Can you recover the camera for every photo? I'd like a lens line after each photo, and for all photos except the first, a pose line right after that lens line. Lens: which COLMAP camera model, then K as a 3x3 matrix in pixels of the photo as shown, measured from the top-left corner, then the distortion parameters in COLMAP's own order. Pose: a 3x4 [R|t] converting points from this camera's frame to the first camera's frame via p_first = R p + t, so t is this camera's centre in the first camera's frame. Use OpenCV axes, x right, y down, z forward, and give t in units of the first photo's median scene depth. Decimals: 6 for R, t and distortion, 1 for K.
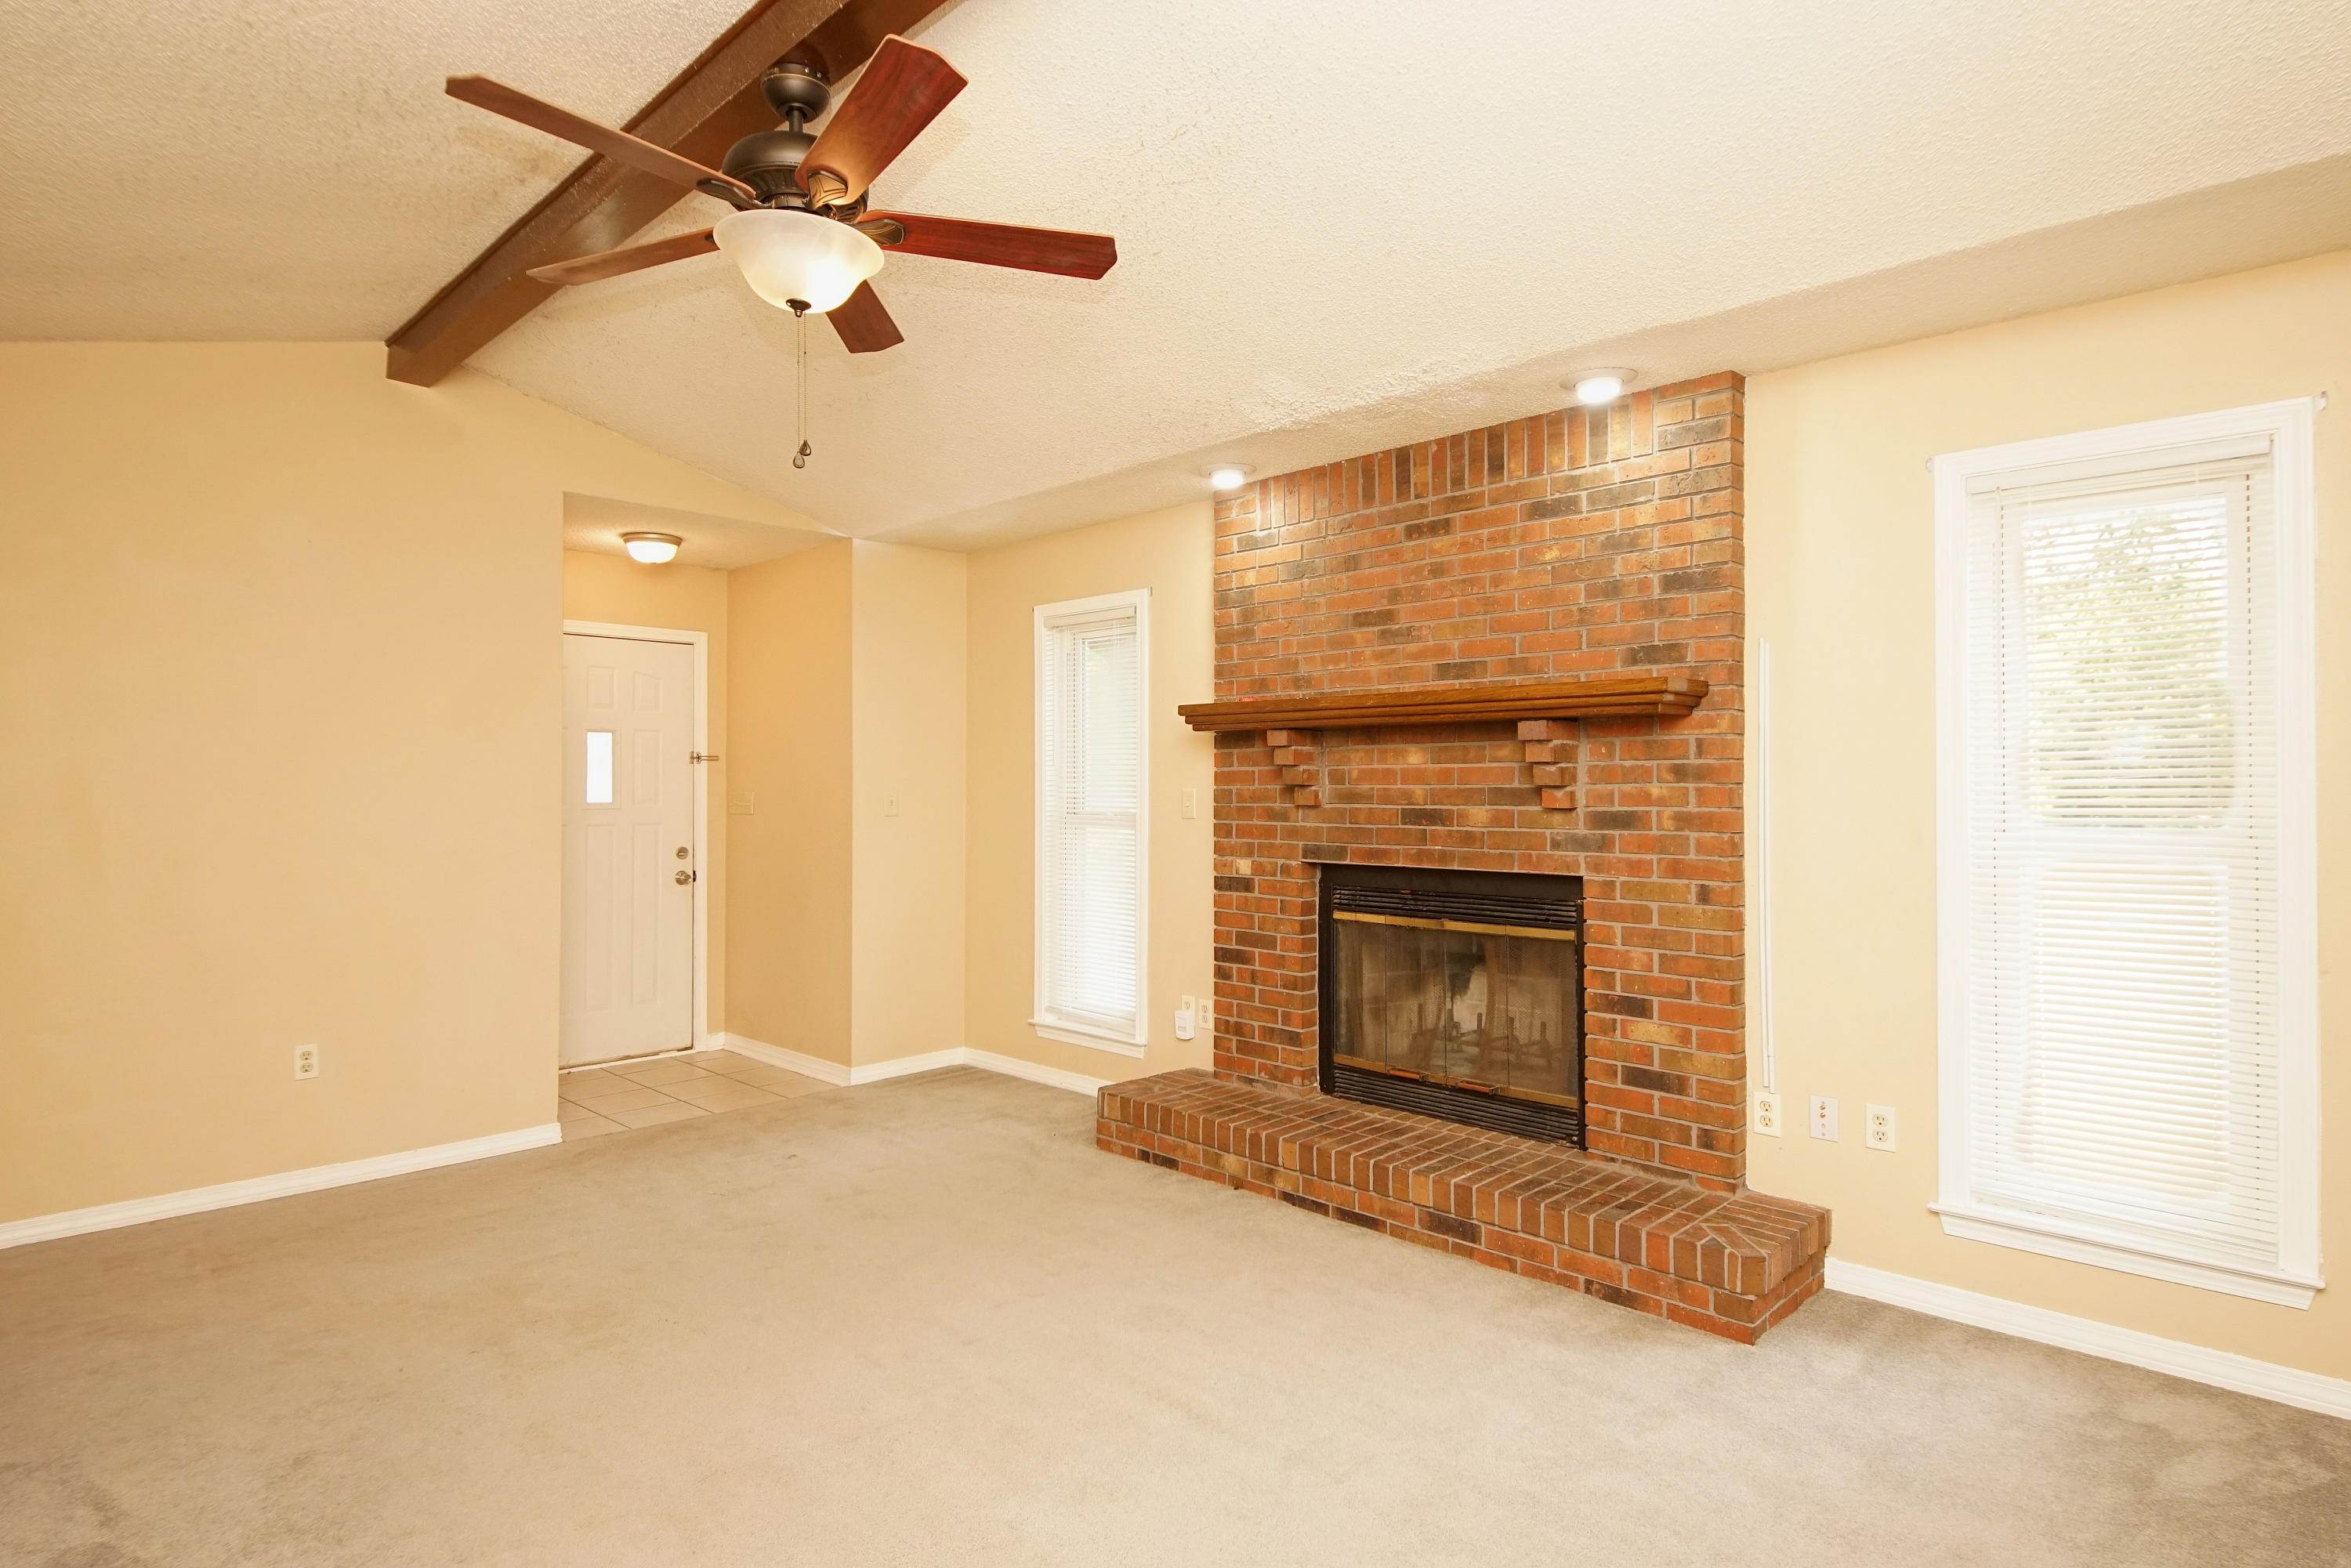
lens RADIAL K [[1261.0, 0, 1151.8], [0, 1261.0, 774.3], [0, 0, 1]] dist [0.040631, -0.037300]
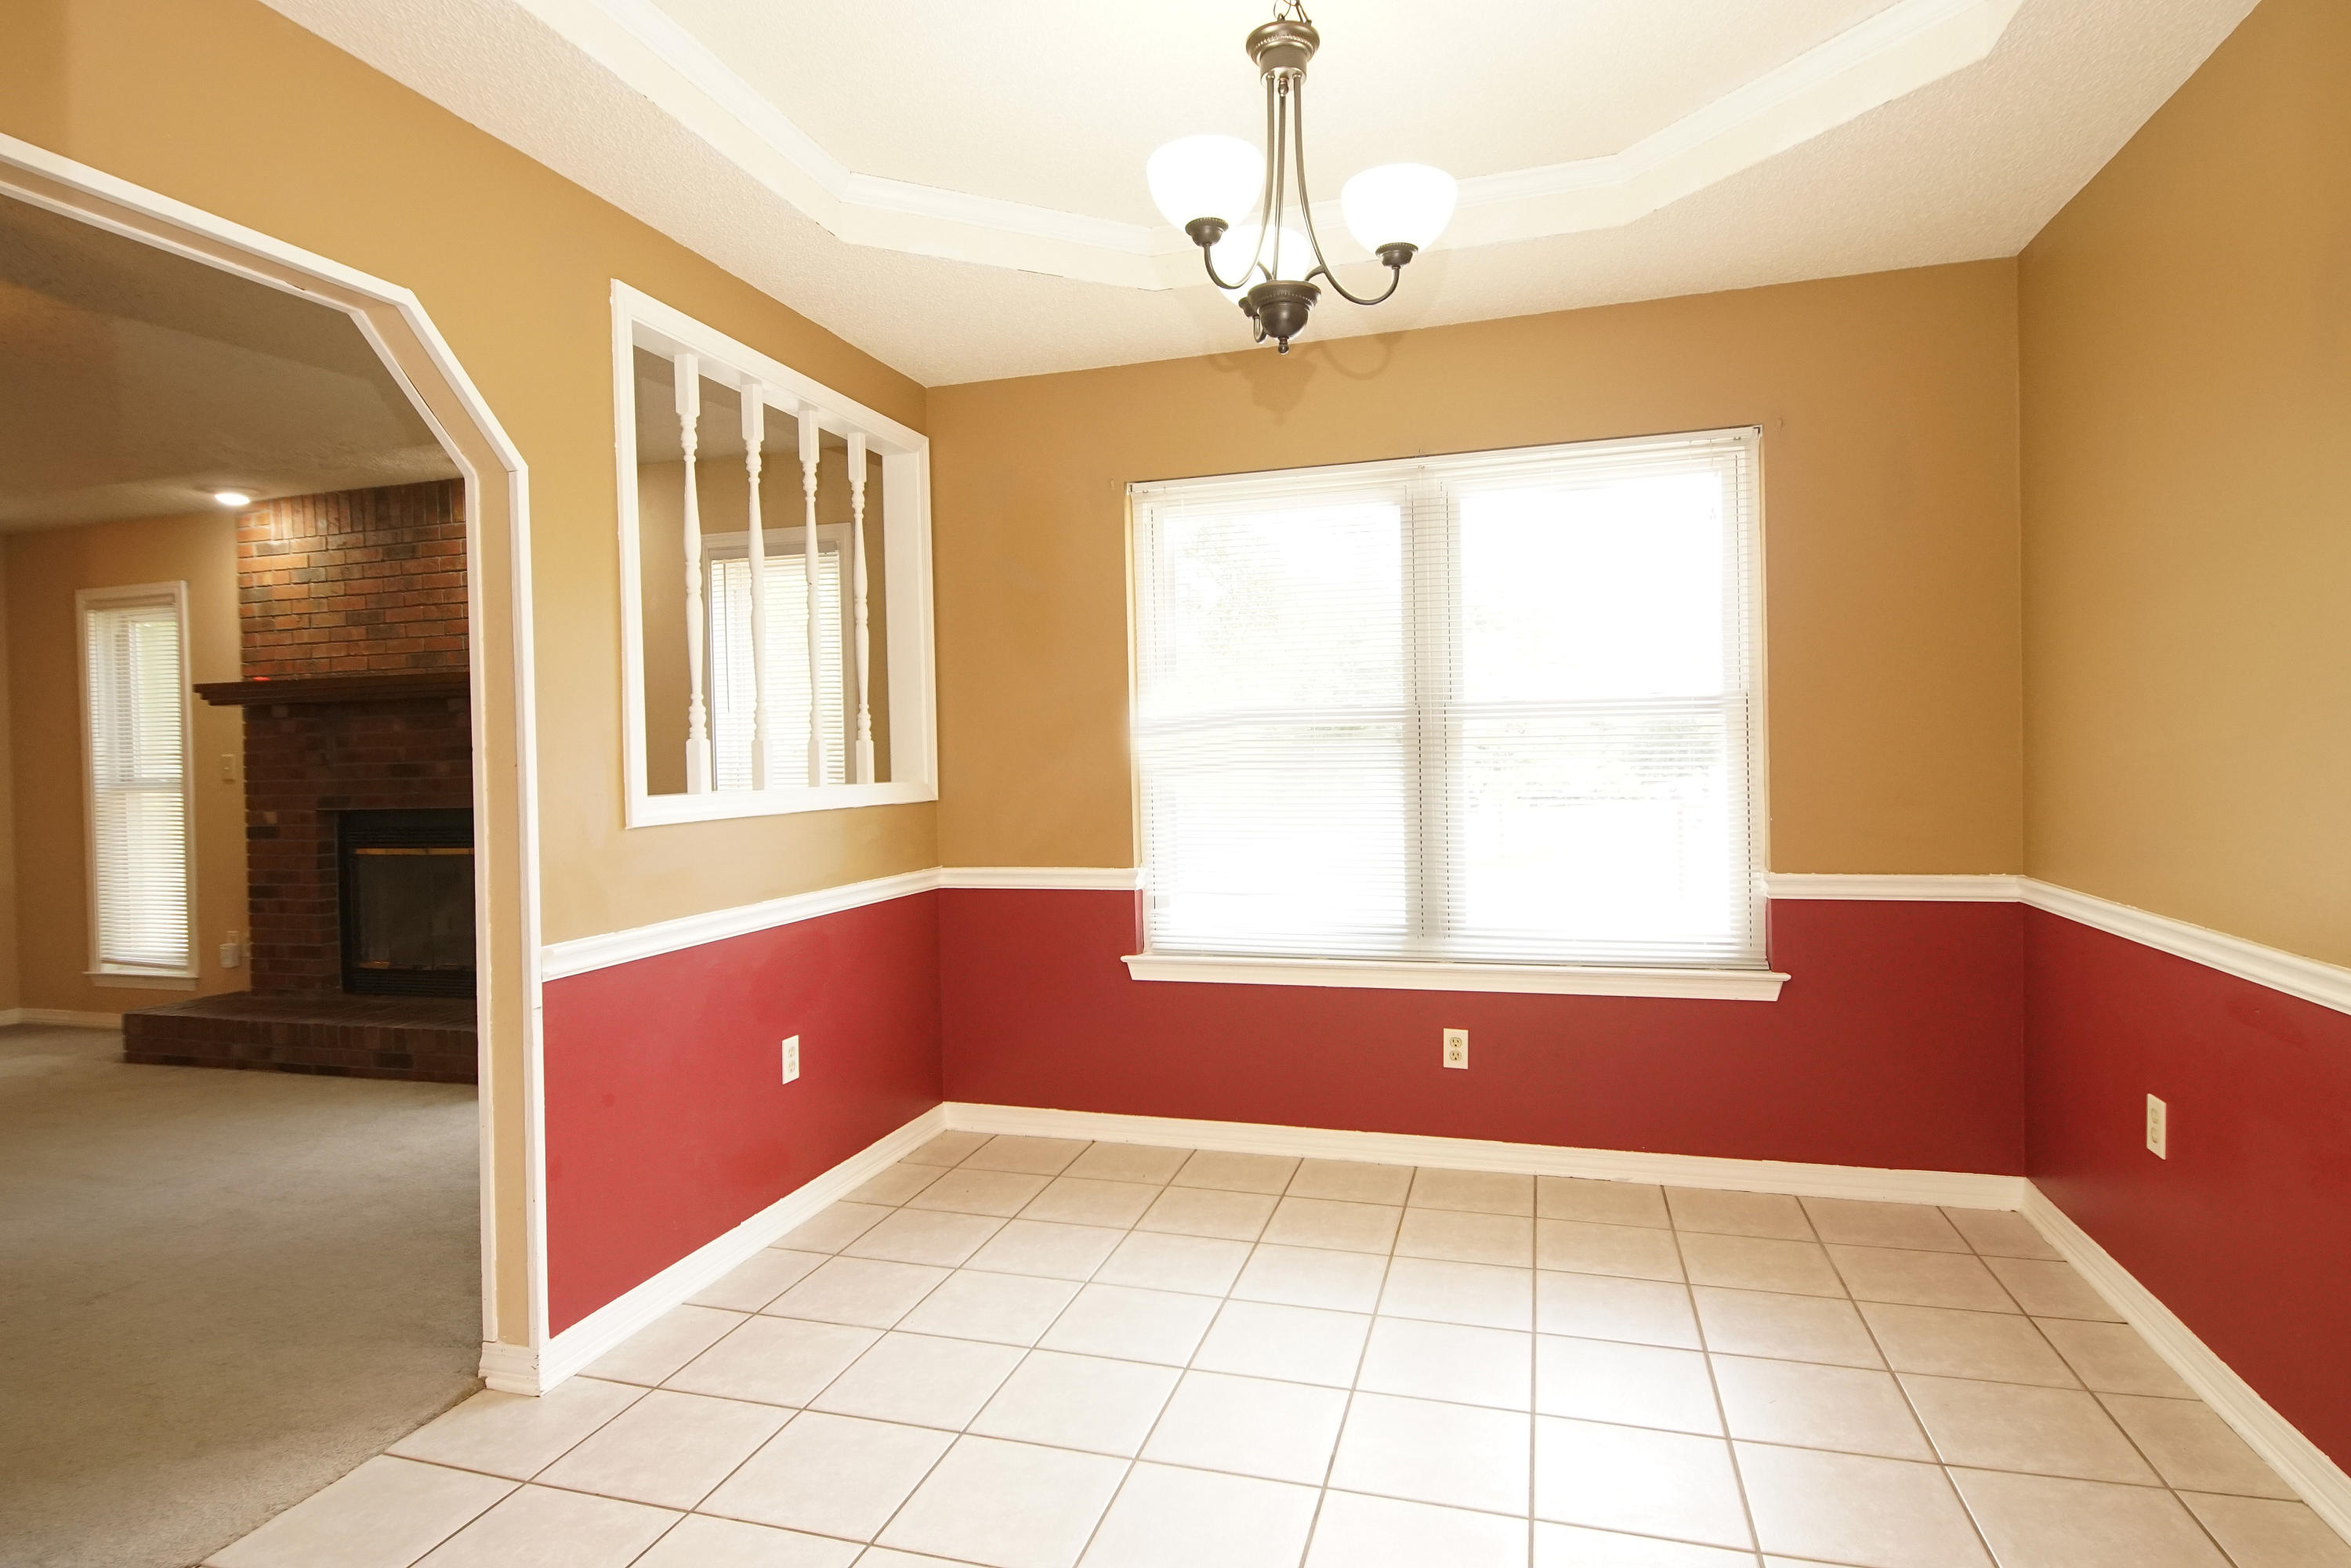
lens RADIAL K [[1261.0, 0, 1151.8], [0, 1261.0, 774.3], [0, 0, 1]] dist [0.040631, -0.037300]
pose [[0.881671, -0.027507, 0.471062, 0.263642], [0.018167, 0.999538, 0.024364, 0.018633], [-0.471514, -0.012923, 0.881764, -0.518309]]
